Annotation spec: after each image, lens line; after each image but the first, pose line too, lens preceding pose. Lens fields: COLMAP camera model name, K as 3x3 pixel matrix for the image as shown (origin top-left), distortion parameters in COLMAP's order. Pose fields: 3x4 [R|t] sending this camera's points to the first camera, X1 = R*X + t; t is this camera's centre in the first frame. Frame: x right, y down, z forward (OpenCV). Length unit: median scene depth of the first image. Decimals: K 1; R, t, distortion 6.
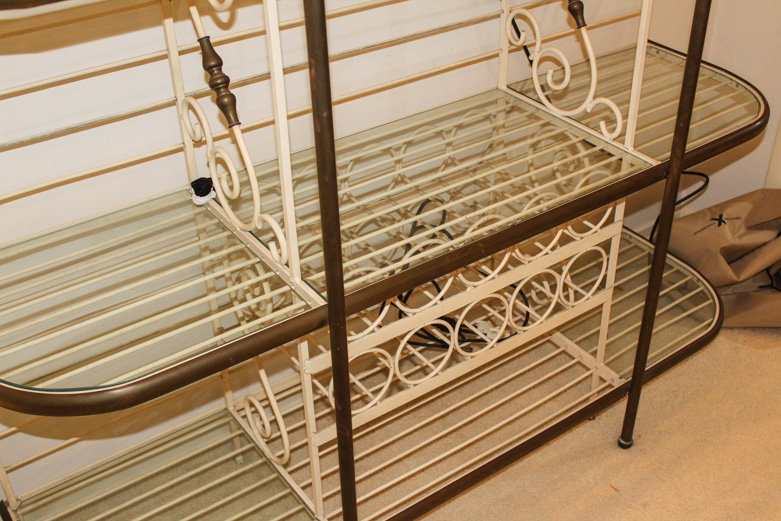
lens RADIAL K [[897.7, 0, 386.7], [0, 897.7, 260.7], [0, 0, 1]] dist [-0.037034, 0.000000]
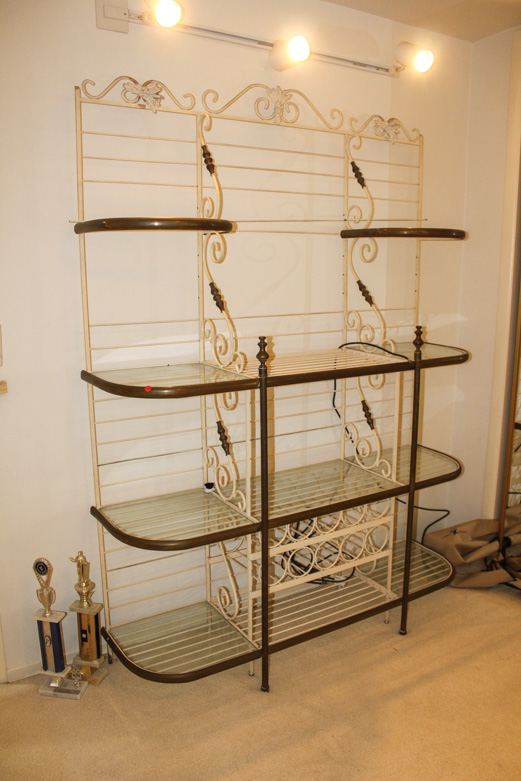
lens RADIAL K [[640.1, 0, 259.4], [0, 640.1, 390.8], [0, 0, 1]] dist [-0.067784, 0.009014]
pose [[0.997895, 0.027104, -0.058908, 0.018486], [-0.046937, 0.928719, -0.367803, 0.274916], [0.044740, 0.369793, 0.928036, -0.606581]]
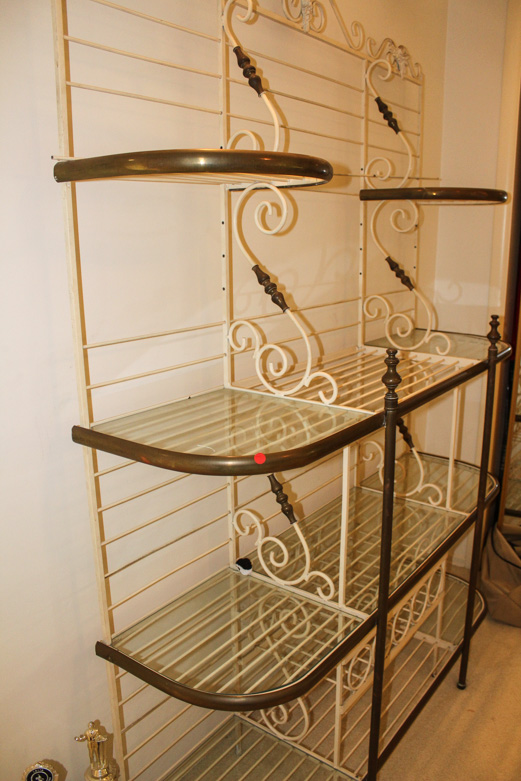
lens RADIAL K [[640.1, 0, 263.1], [0, 640.1, 392.2], [0, 0, 1]] dist [-0.067784, 0.009014]
pose [[0.950809, -0.065965, 0.302672, -0.463016], [0.161566, 0.939247, -0.302840, -0.019077], [-0.264307, 0.336844, 0.903702, -0.147132]]
